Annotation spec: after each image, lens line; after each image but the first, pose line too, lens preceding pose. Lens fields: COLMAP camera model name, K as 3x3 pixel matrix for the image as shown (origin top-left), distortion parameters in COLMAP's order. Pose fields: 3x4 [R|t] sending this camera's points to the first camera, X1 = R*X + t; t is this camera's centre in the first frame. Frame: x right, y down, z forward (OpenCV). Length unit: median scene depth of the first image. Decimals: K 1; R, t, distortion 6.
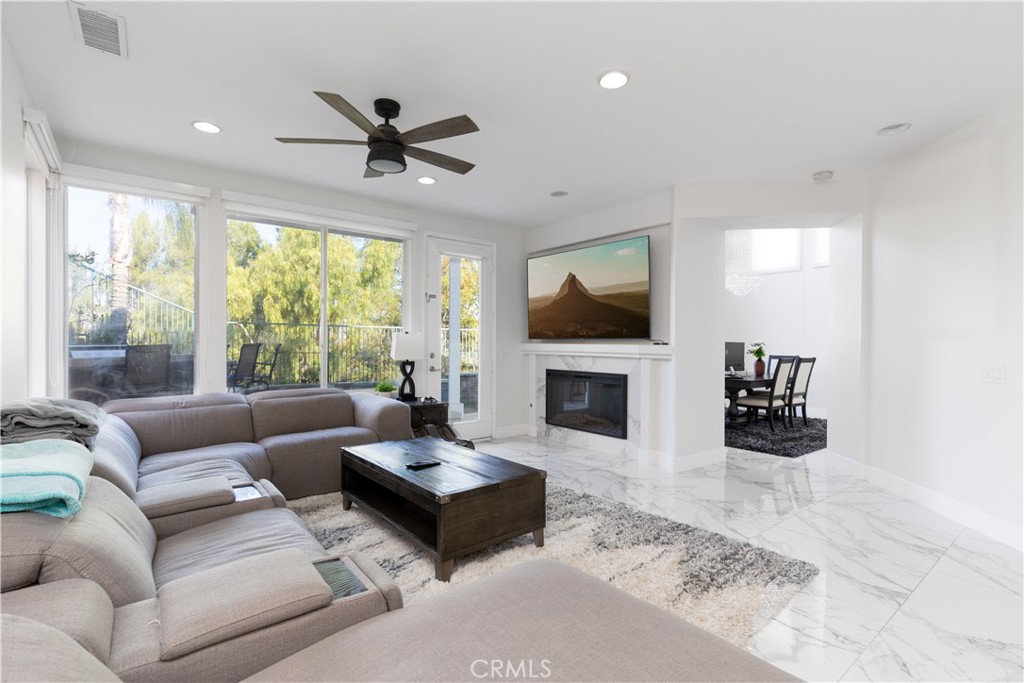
lens RADIAL K [[486.9, 0, 512.0], [0, 486.9, 341.5], [0, 0, 1]] dist [0.008730, 0.000274]
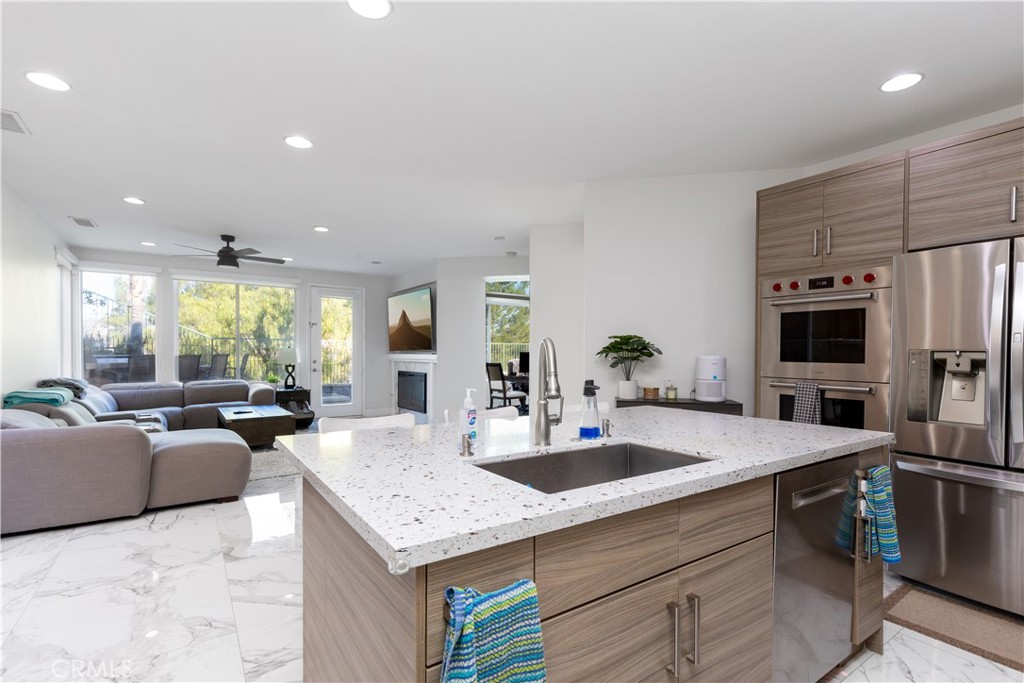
lens RADIAL K [[473.9, 0, 517.4], [0, 473.9, 355.4], [0, 0, 1]] dist [0.011952, -0.000482]
pose [[0.998722, 0.000483, -0.050546, 0.594065], [-0.000156, 0.999979, 0.006462, -0.001350], [0.050548, -0.006445, 0.998701, -0.524525]]
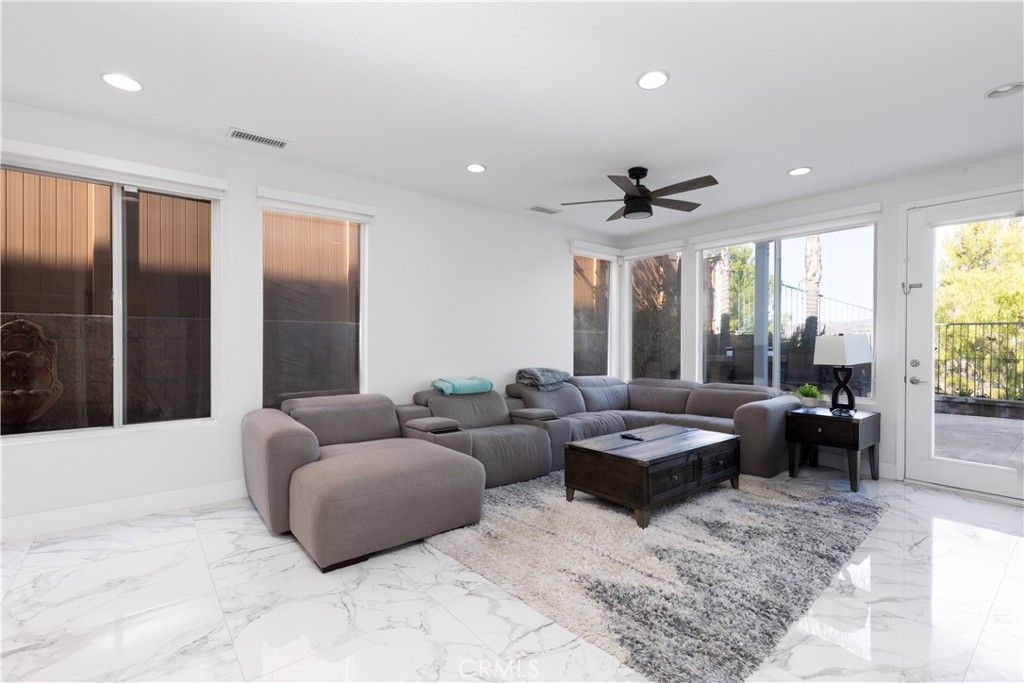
lens RADIAL K [[466.4, 0, 502.3], [0, 466.4, 343.5], [0, 0, 1]] dist [0.012079, -0.000586]
pose [[0.016742, -0.000961, -0.999859, 0.591178], [-0.003027, 0.999995, -0.001011, 0.000390], [0.999855, 0.003044, 0.016739, 0.350082]]
